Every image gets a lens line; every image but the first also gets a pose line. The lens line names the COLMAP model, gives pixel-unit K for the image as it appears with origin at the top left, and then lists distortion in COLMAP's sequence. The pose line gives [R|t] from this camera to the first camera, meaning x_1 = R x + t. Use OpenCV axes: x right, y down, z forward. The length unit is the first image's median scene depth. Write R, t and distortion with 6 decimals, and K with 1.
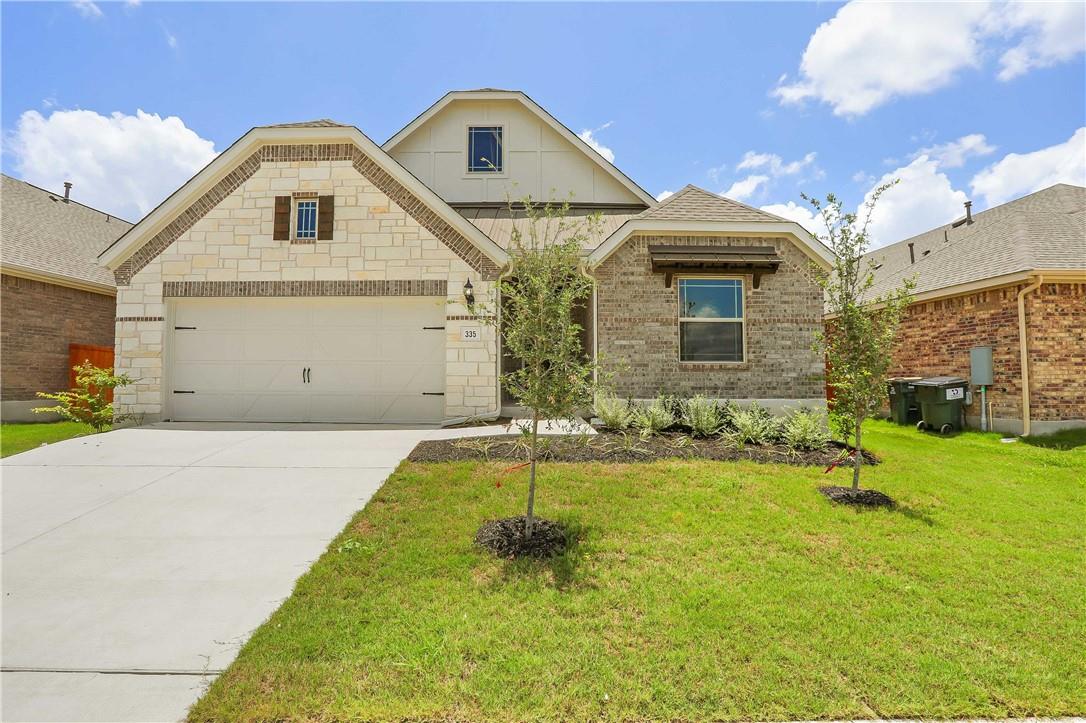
lens RADIAL K [[539.1, 0, 544.8], [0, 539.1, 347.8], [0, 0, 1]] dist [-0.078937, 0.038310]
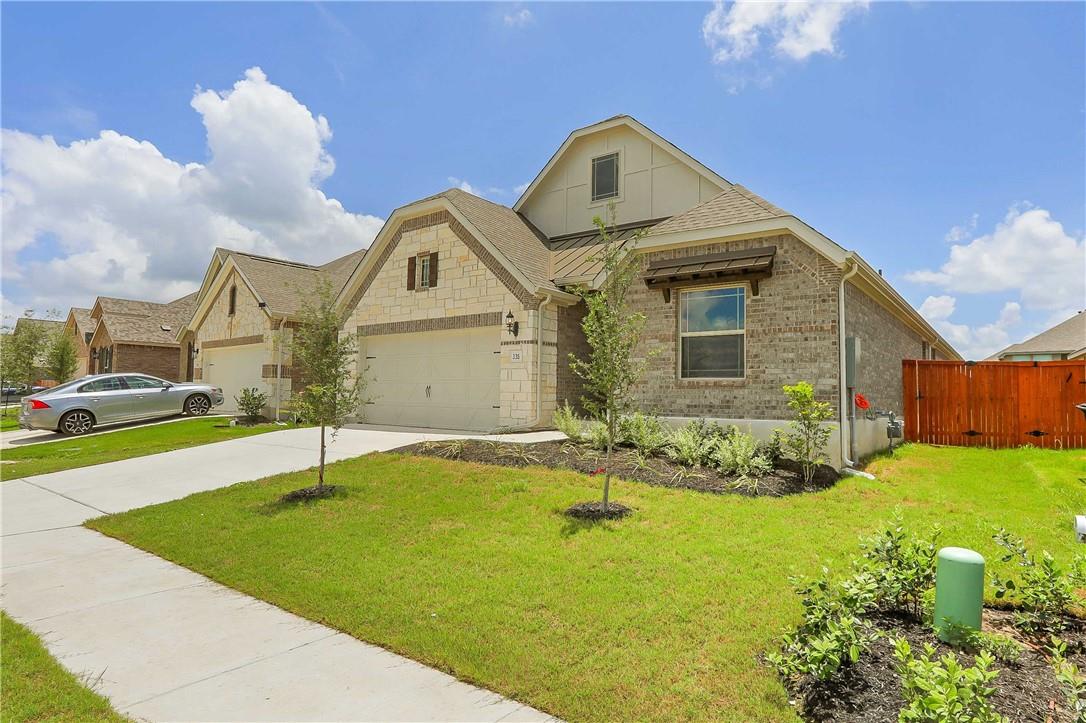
lens RADIAL K [[601.4, 0, 618.5], [0, 601.4, 347.6], [0, 0, 1]] dist [-0.094042, 0.057674]
pose [[0.832682, -0.037488, -0.552482, 0.760829], [0.030069, 0.999295, -0.022486, -0.008686], [0.552935, 0.002111, 0.833222, 0.037103]]
